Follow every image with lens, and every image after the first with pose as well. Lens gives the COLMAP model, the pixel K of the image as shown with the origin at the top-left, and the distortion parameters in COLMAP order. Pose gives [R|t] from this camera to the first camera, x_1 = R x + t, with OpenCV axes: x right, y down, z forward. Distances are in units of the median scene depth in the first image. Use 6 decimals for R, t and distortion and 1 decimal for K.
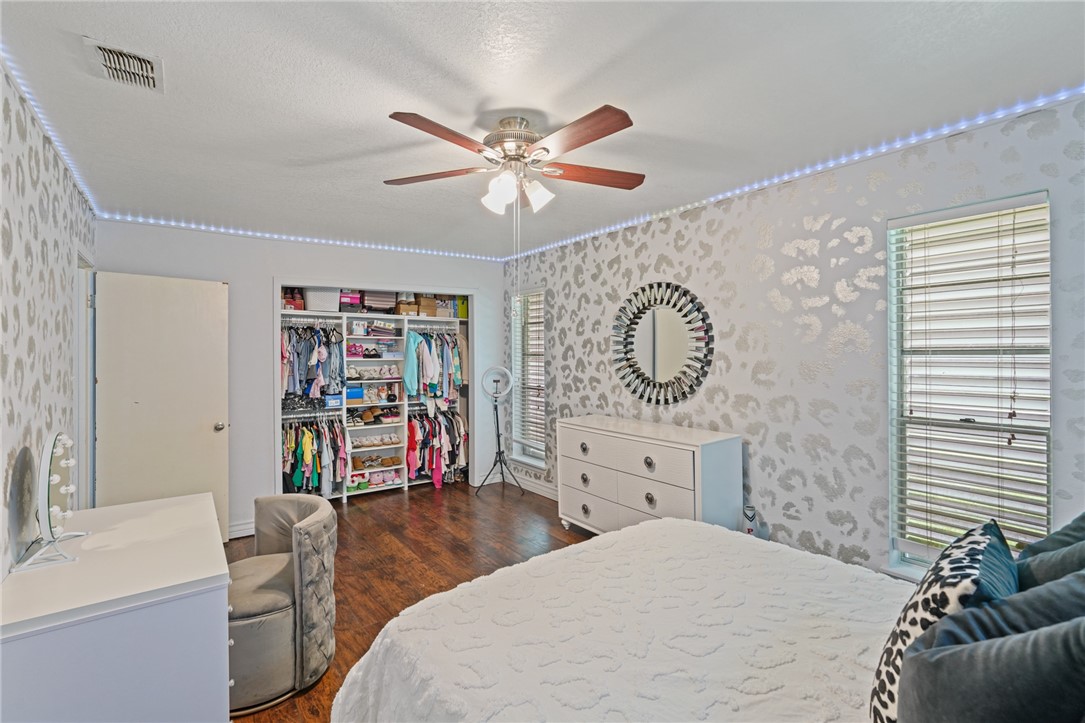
lens RADIAL K [[483.0, 0, 542.9], [0, 483.0, 357.7], [0, 0, 1]] dist [-0.013440, 0.007483]
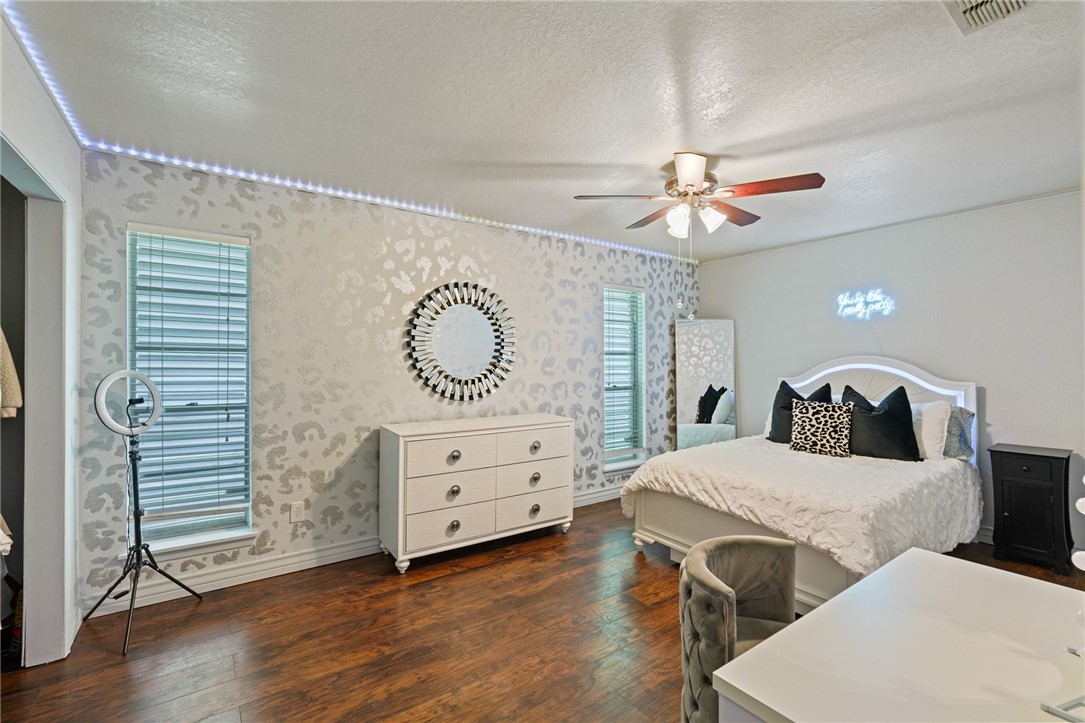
lens RADIAL K [[483.0, 0, 542.9], [0, 483.0, 357.7], [0, 0, 1]] dist [-0.013440, 0.007483]
pose [[0.021793, 0.006369, 0.999742, -0.891857], [0.002394, 0.999977, -0.006423, 0.013735], [-0.999760, 0.002533, 0.021778, 0.920344]]
